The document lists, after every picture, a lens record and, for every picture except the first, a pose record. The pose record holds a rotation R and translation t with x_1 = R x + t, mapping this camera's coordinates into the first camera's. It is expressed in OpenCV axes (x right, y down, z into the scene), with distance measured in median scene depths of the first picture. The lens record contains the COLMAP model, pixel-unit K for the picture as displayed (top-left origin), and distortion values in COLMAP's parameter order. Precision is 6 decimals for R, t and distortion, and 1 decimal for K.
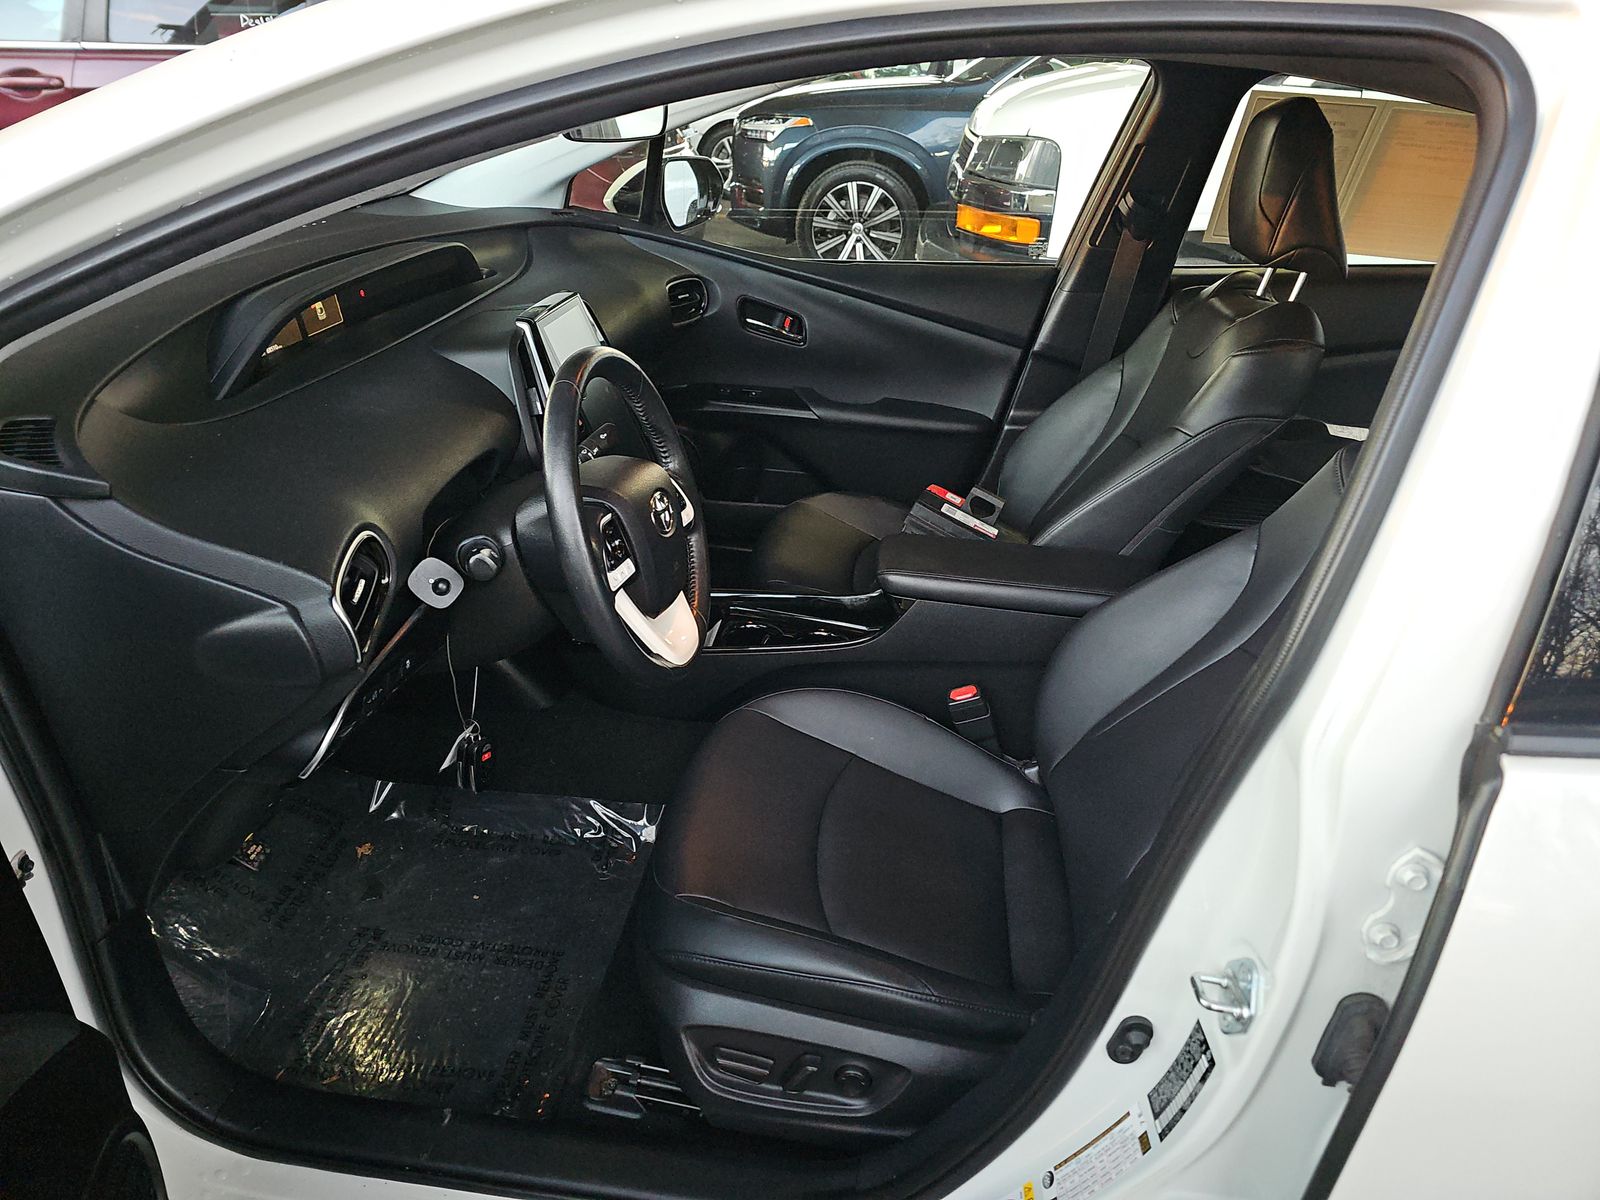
lens RADIAL K [[1075.2, 0, 815.7], [0, 1075.2, 590.4], [0, 0, 1]] dist [0.061323, -0.056611]
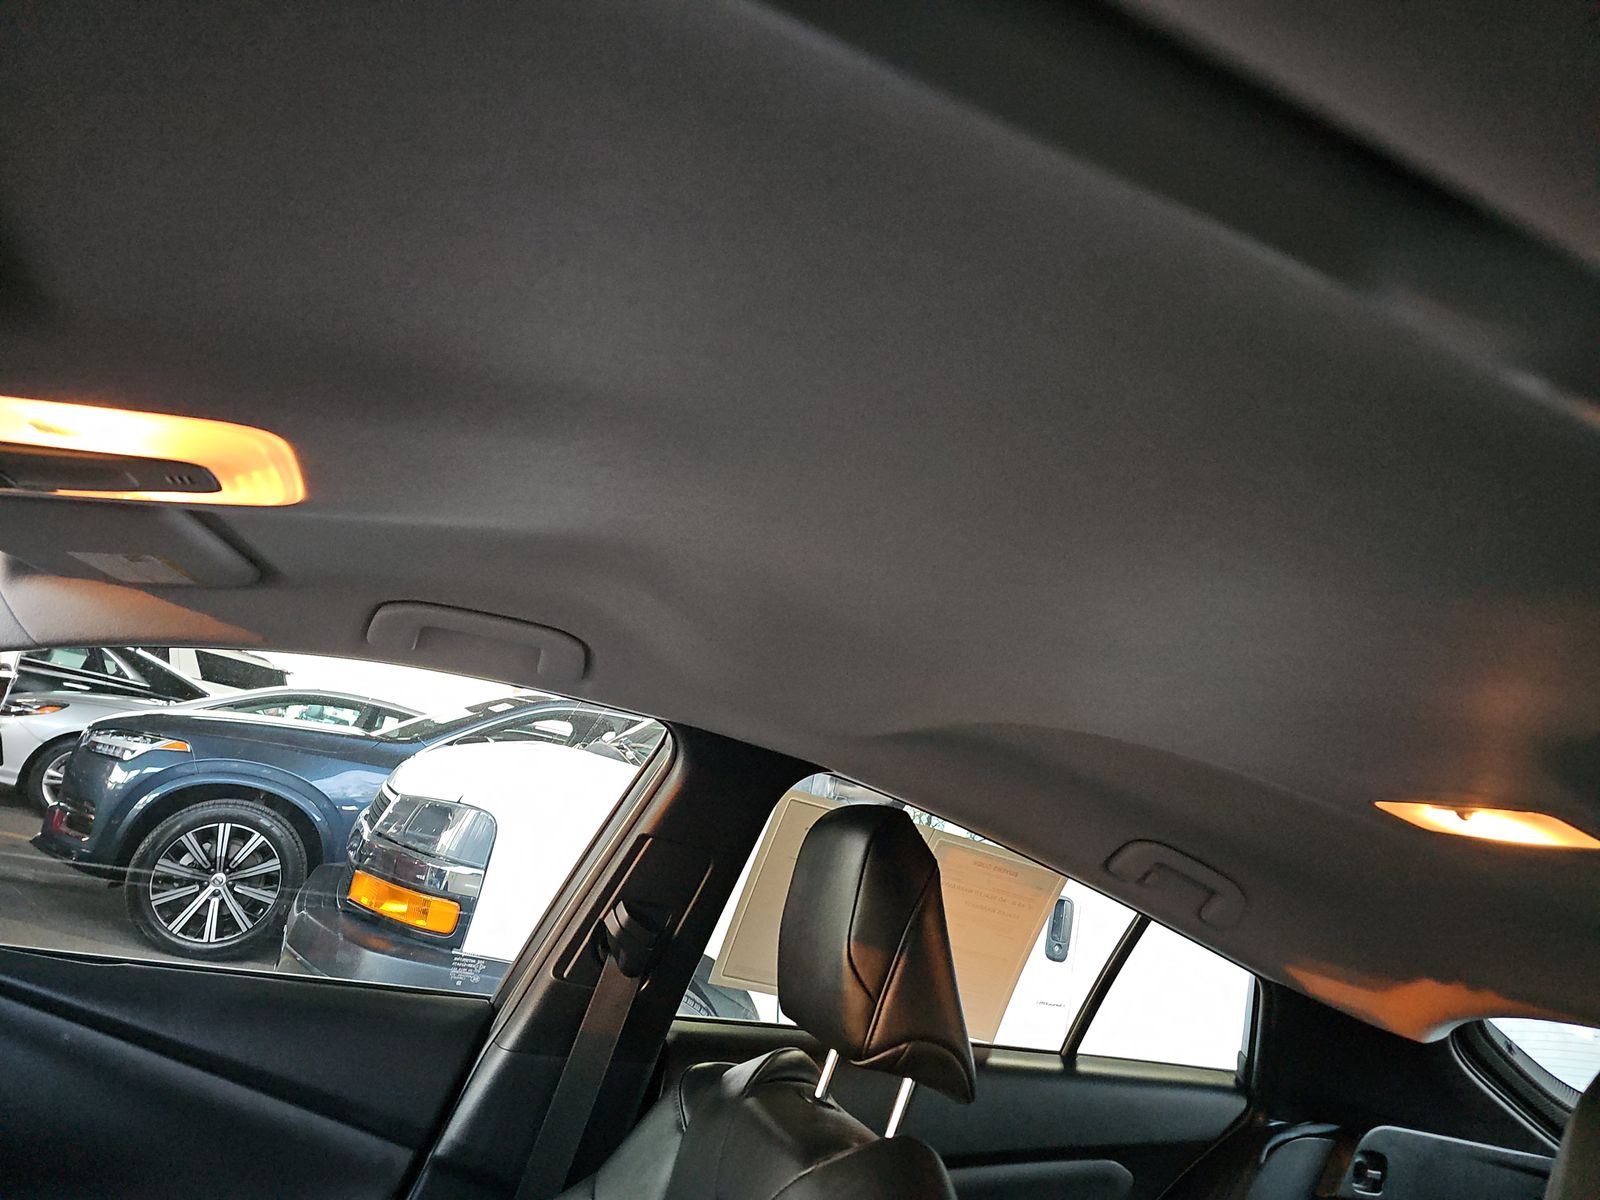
lens RADIAL K [[1075.2, 0, 815.7], [0, 1075.2, 590.4], [0, 0, 1]] dist [0.061323, -0.056611]
pose [[0.865942, 0.245108, 0.435966, 0.020996], [0.046268, 0.828683, -0.557802, -0.054492], [-0.497999, 0.503196, 0.706251, 0.137887]]
